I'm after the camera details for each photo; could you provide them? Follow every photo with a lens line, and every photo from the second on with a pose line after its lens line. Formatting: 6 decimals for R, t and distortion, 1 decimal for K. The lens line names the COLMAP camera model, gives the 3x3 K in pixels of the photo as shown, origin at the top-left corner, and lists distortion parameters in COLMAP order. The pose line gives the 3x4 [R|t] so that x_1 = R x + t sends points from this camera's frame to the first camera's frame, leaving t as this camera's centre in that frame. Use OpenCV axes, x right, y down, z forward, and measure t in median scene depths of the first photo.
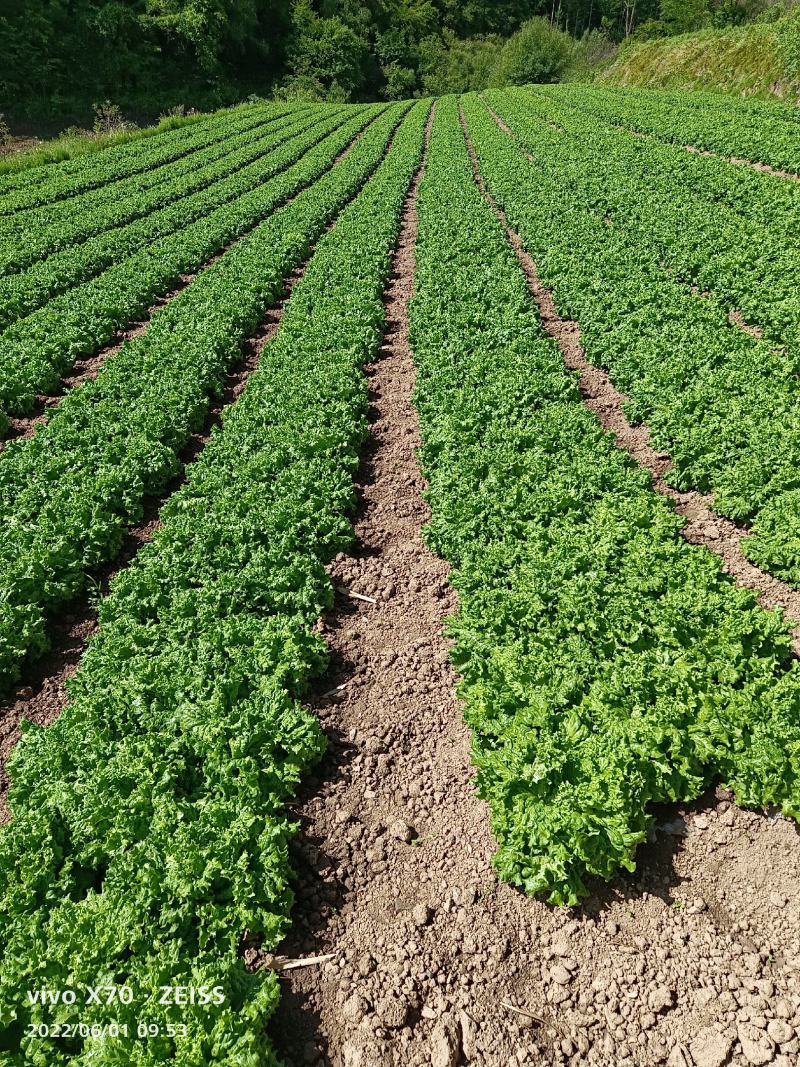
lens RADIAL K [[783.5, 0, 400.0], [0, 783.5, 533.5], [0, 0, 1]] dist [0.085625, -0.070801]
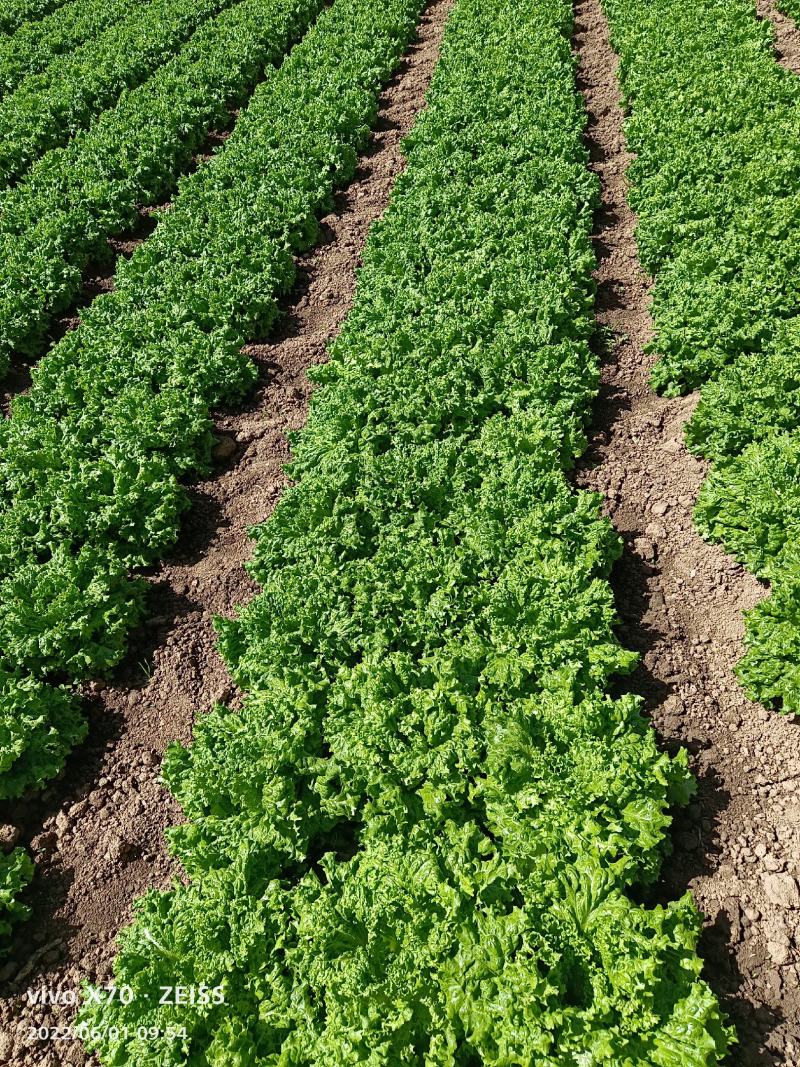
lens RADIAL K [[783.5, 0, 400.0], [0, 783.5, 533.5], [0, 0, 1]] dist [0.085625, -0.070801]
pose [[0.991343, 0.025084, -0.128881, -0.421313], [0.007576, 0.969018, 0.246872, 0.060557], [0.131081, -0.245712, 0.960439, 0.063999]]
